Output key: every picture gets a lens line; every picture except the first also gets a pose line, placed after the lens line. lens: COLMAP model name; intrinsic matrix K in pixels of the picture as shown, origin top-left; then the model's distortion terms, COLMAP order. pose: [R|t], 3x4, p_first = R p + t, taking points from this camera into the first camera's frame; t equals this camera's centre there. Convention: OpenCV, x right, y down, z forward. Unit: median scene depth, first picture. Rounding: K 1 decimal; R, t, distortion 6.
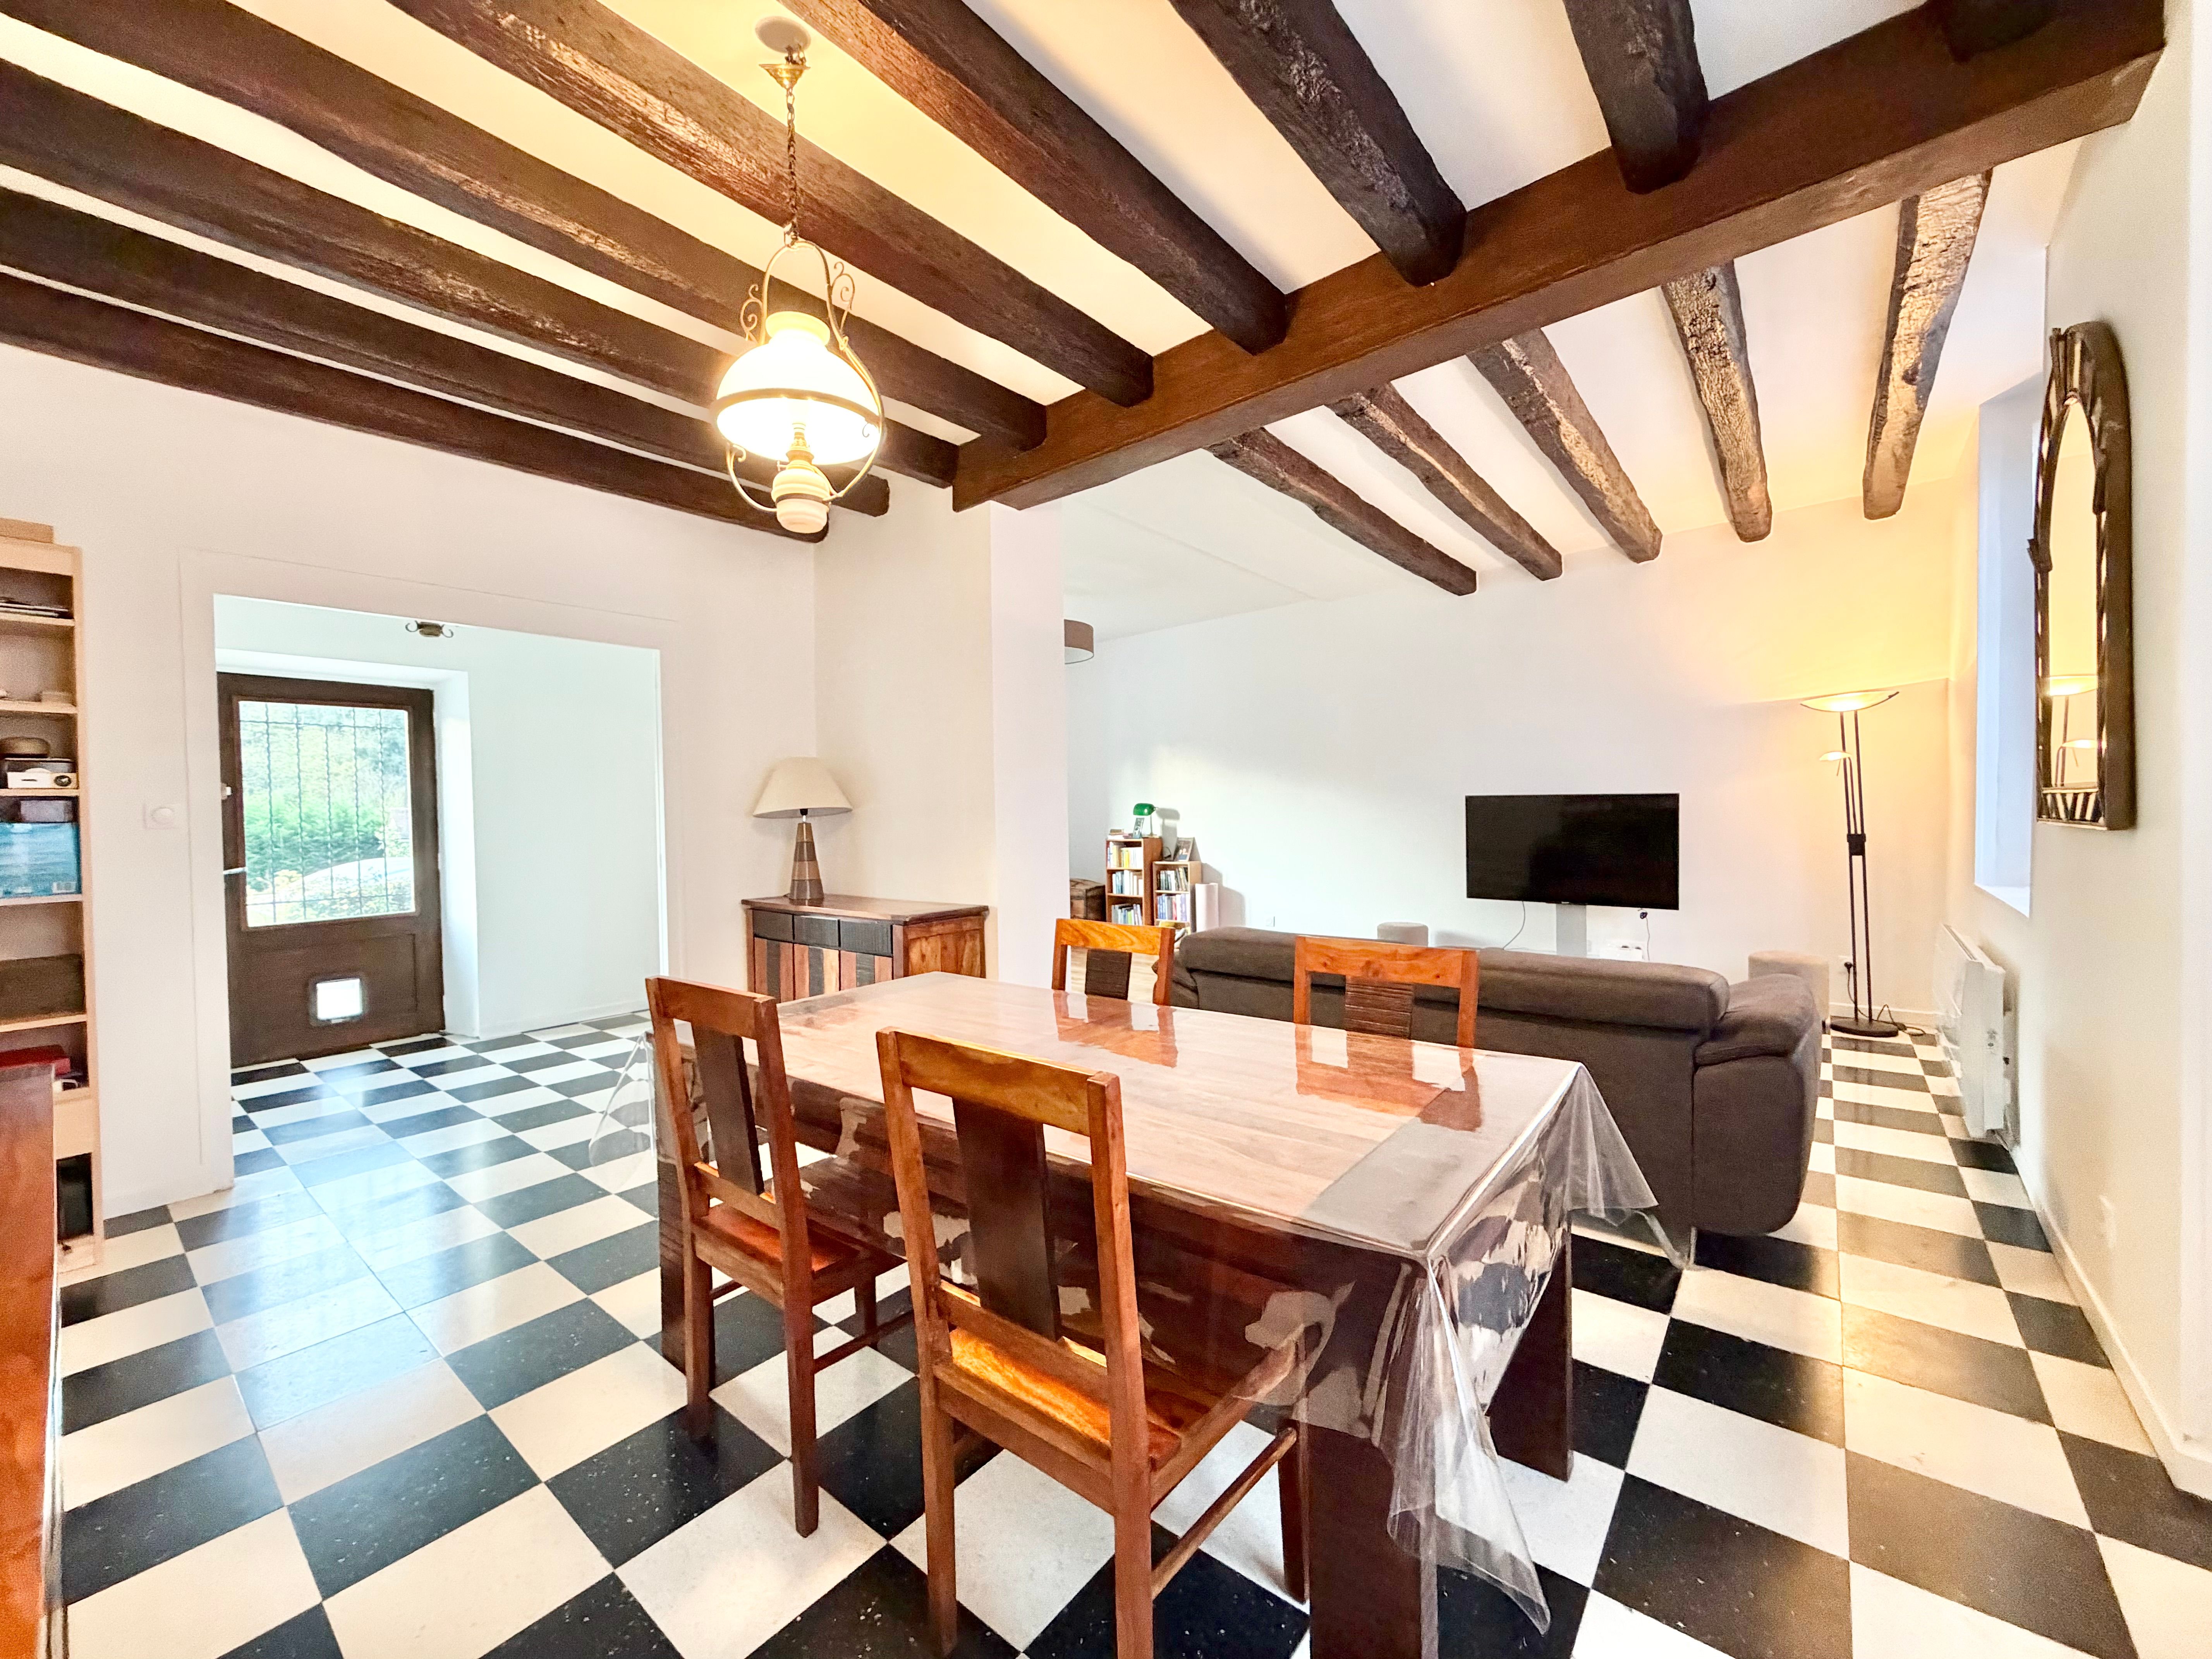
lens RADIAL K [[882.1, 0, 1075.0], [0, 882.1, 833.0], [0, 0, 1]] dist [-0.000157, 0.000010]
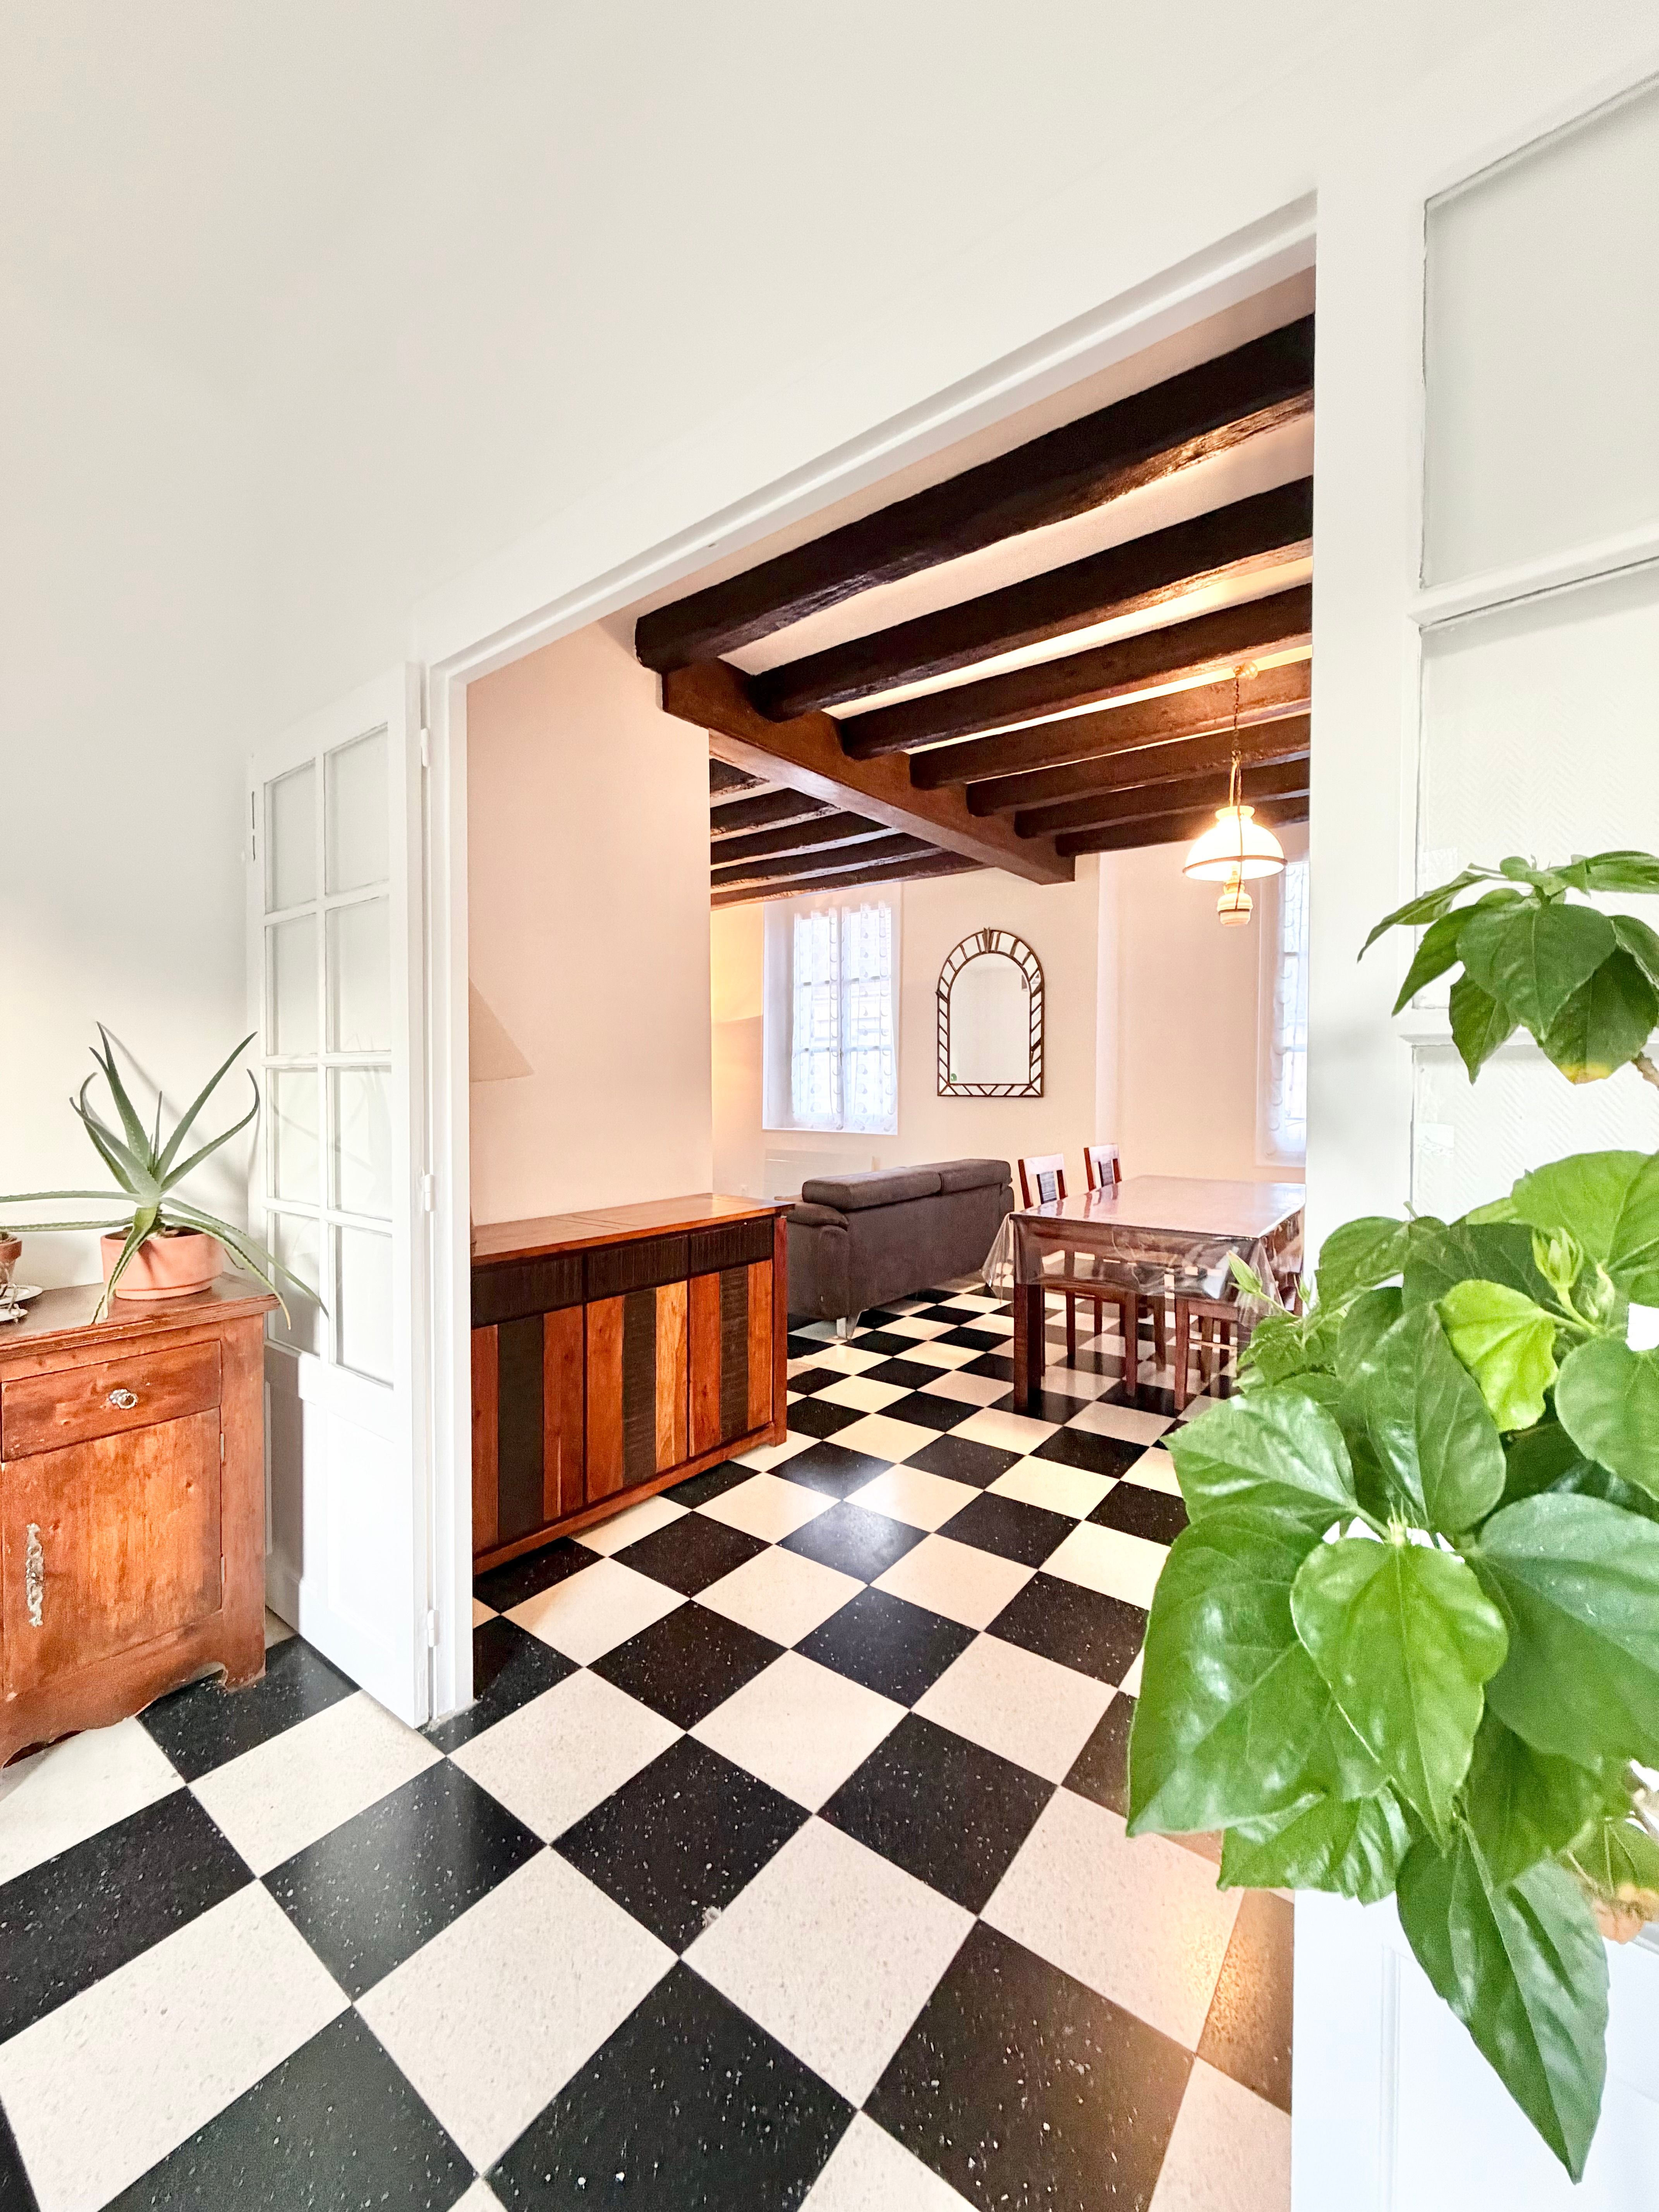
lens RADIAL K [[886.2, 0, 832.6], [0, 886.2, 1101.8], [0, 0, 1]] dist [-0.002737, 0.000135]
pose [[-0.061057, -0.003080, 0.998130, -0.836107], [0.021707, 0.999755, 0.004413, -0.006955], [-0.997898, 0.021935, -0.060975, 0.795755]]
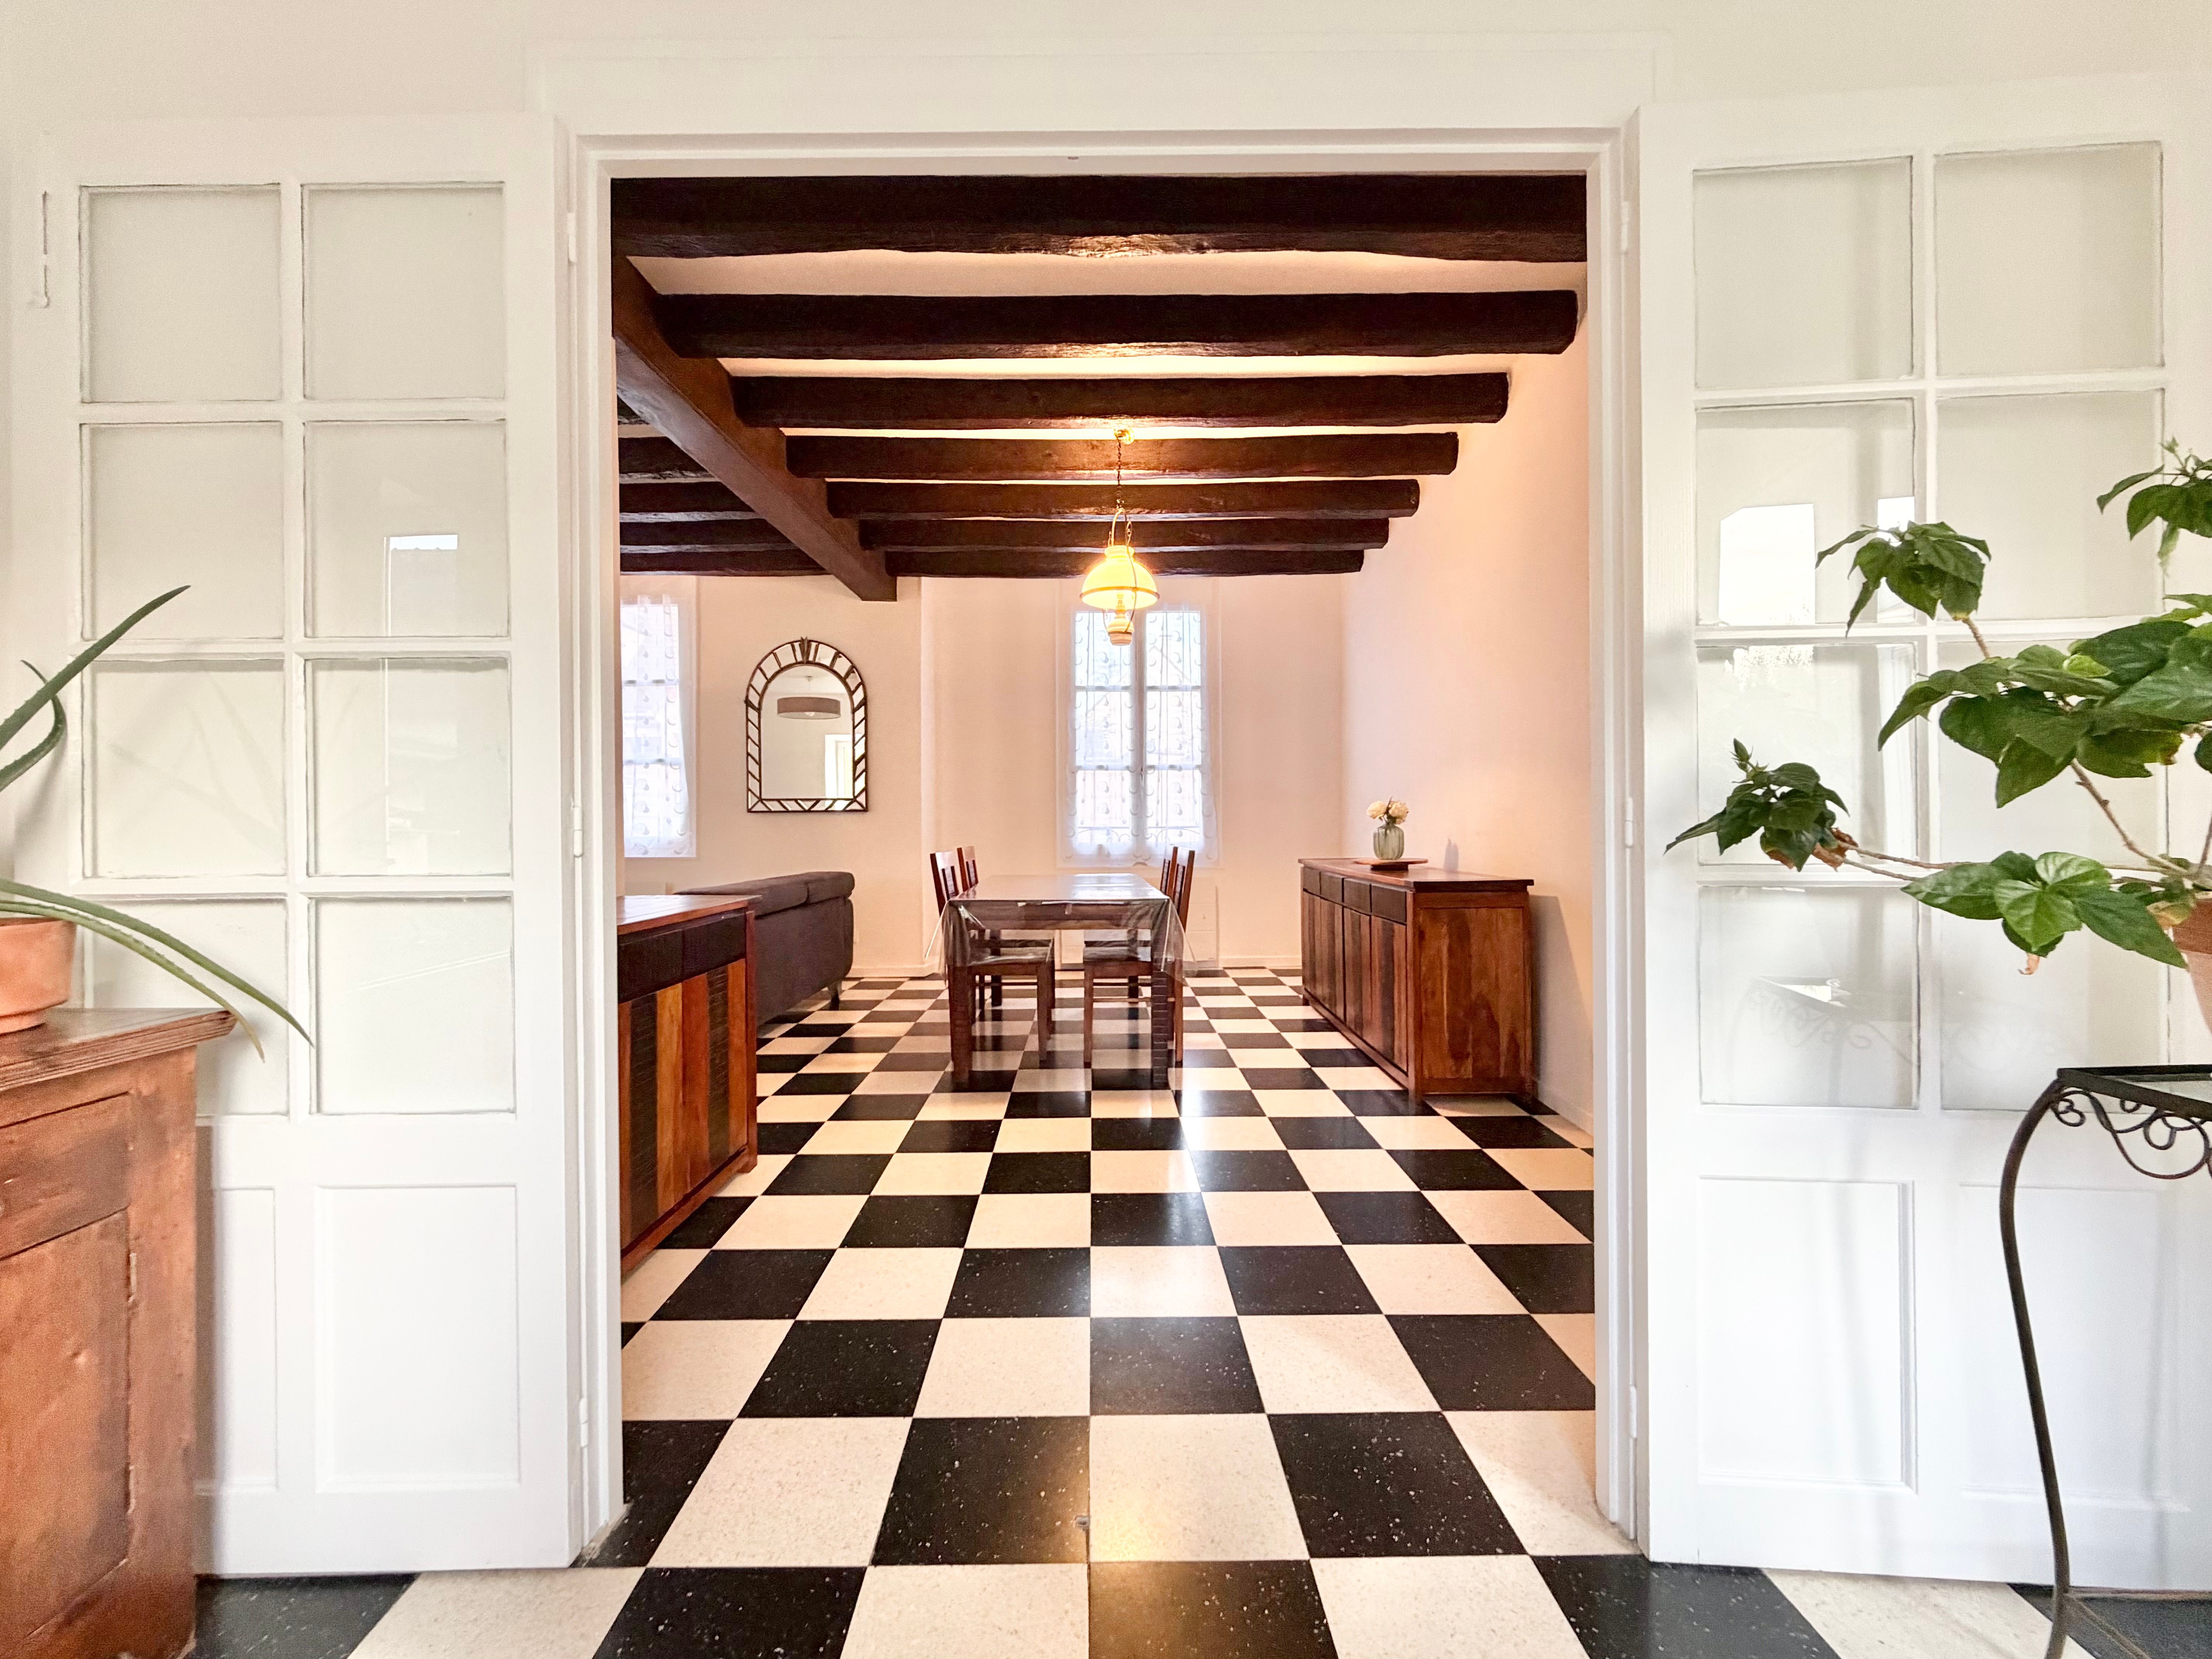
lens RADIAL K [[886.2, 0, 1106.0], [0, 886.2, 829.5], [0, 0, 1]] dist [-0.002737, 0.000135]
pose [[-0.655604, 0.022598, 0.754767, -0.770608], [0.038366, 0.999258, 0.003408, 0.035299], [-0.754130, 0.031191, -0.655985, 1.006576]]
